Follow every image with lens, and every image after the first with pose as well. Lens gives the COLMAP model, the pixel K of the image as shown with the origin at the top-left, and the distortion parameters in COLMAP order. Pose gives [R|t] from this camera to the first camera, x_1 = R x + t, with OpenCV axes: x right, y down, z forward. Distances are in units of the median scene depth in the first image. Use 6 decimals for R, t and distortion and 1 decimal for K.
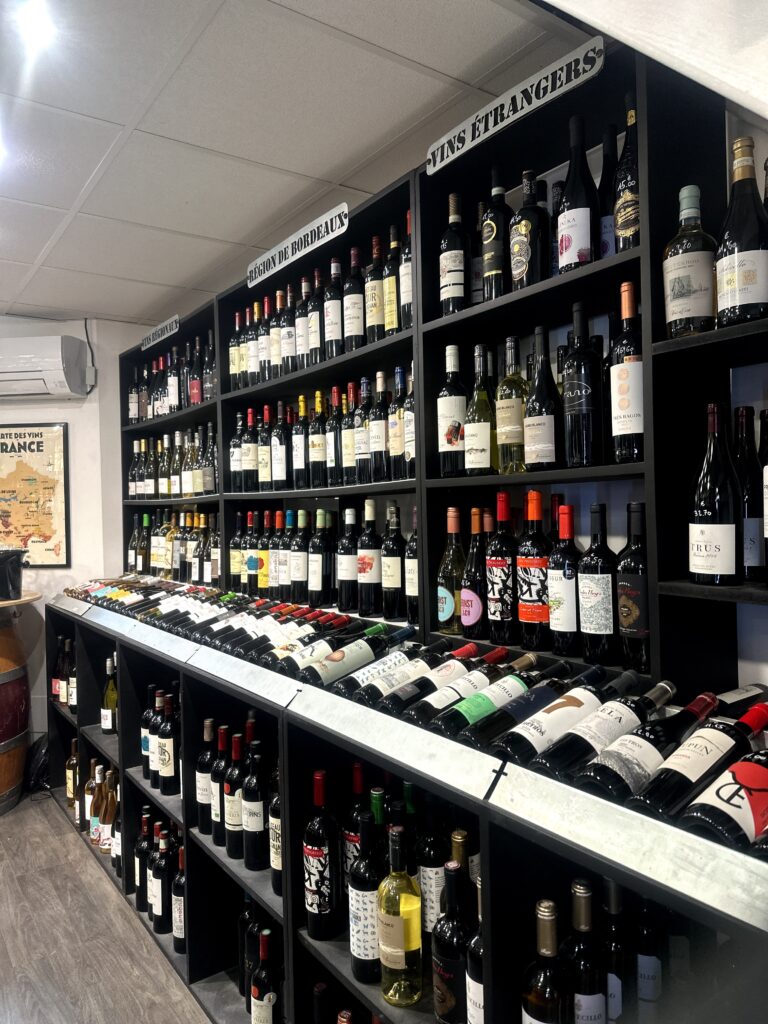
lens RADIAL K [[716.3, 0, 384.0], [0, 716.3, 512.0], [0, 0, 1]] dist [0.090937, -0.134490]
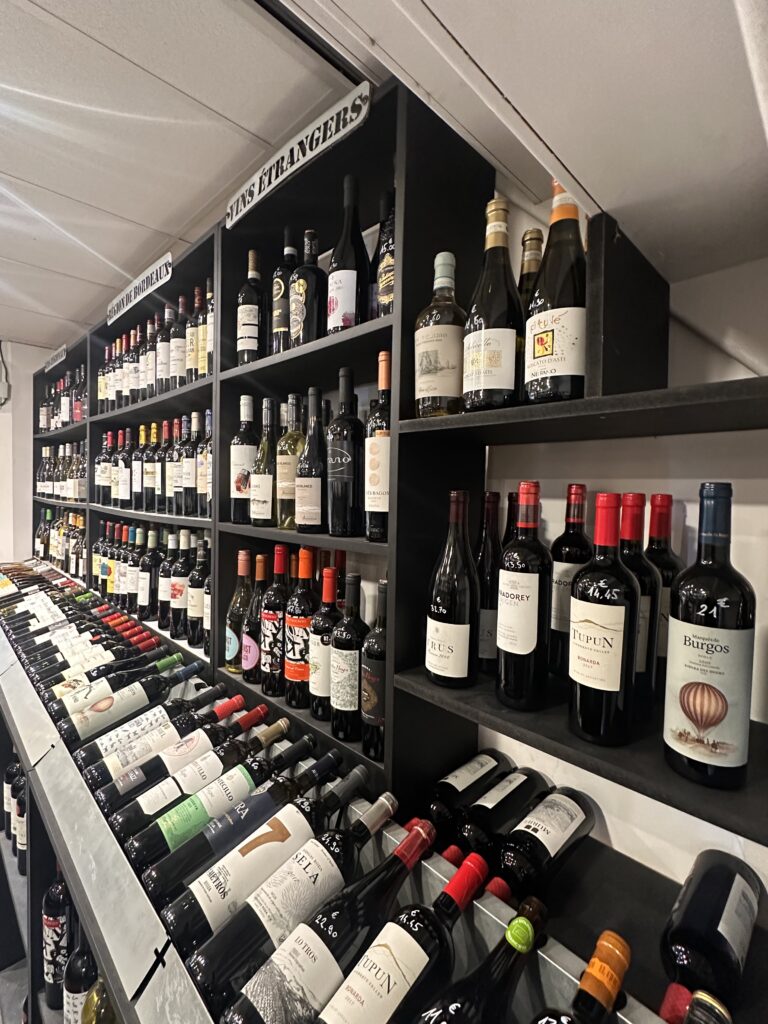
lens RADIAL K [[479.3, 0, 384.0], [0, 479.3, 512.0], [0, 0, 1]] dist [-0.011018, 0.000033]
pose [[0.984736, 0.040481, 0.169281, 0.200059], [-0.046544, 0.998403, 0.032003, -0.106938], [-0.167716, -0.039394, 0.985048, 0.316201]]
